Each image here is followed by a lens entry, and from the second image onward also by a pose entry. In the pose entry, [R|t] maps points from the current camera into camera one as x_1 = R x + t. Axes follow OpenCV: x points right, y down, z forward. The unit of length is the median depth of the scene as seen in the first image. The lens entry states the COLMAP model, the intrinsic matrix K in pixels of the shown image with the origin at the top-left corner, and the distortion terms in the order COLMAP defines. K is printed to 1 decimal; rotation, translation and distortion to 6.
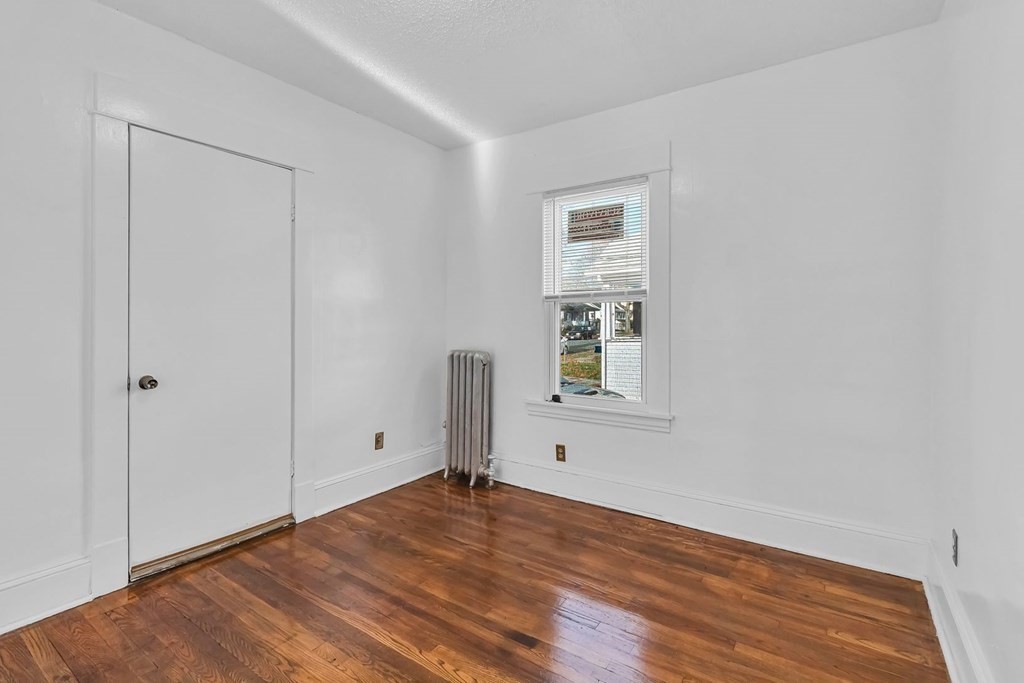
lens RADIAL K [[474.4, 0, 512.4], [0, 474.4, 326.2], [0, 0, 1]] dist [0.001956, 0.000132]
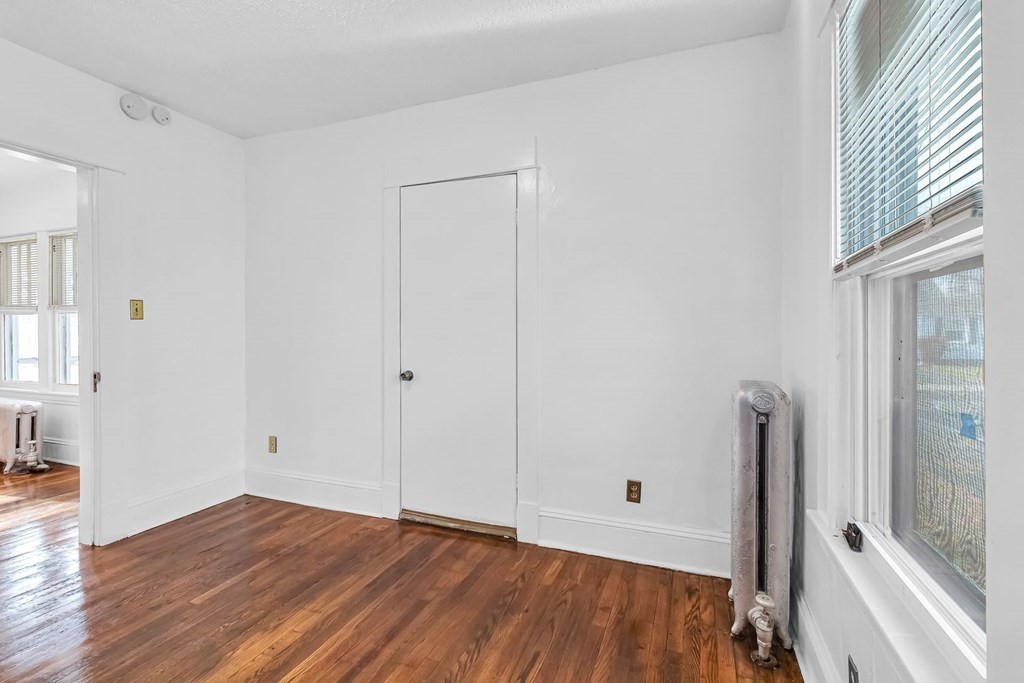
lens RADIAL K [[473.4, 0, 514.4], [0, 473.4, 329.7], [0, 0, 1]] dist [0.000677, 0.000204]
pose [[0.228908, -0.001744, -0.973447, 0.542341], [-0.009725, 0.999944, -0.004078, -0.006721], [0.973399, 0.010401, 0.228878, 0.888154]]
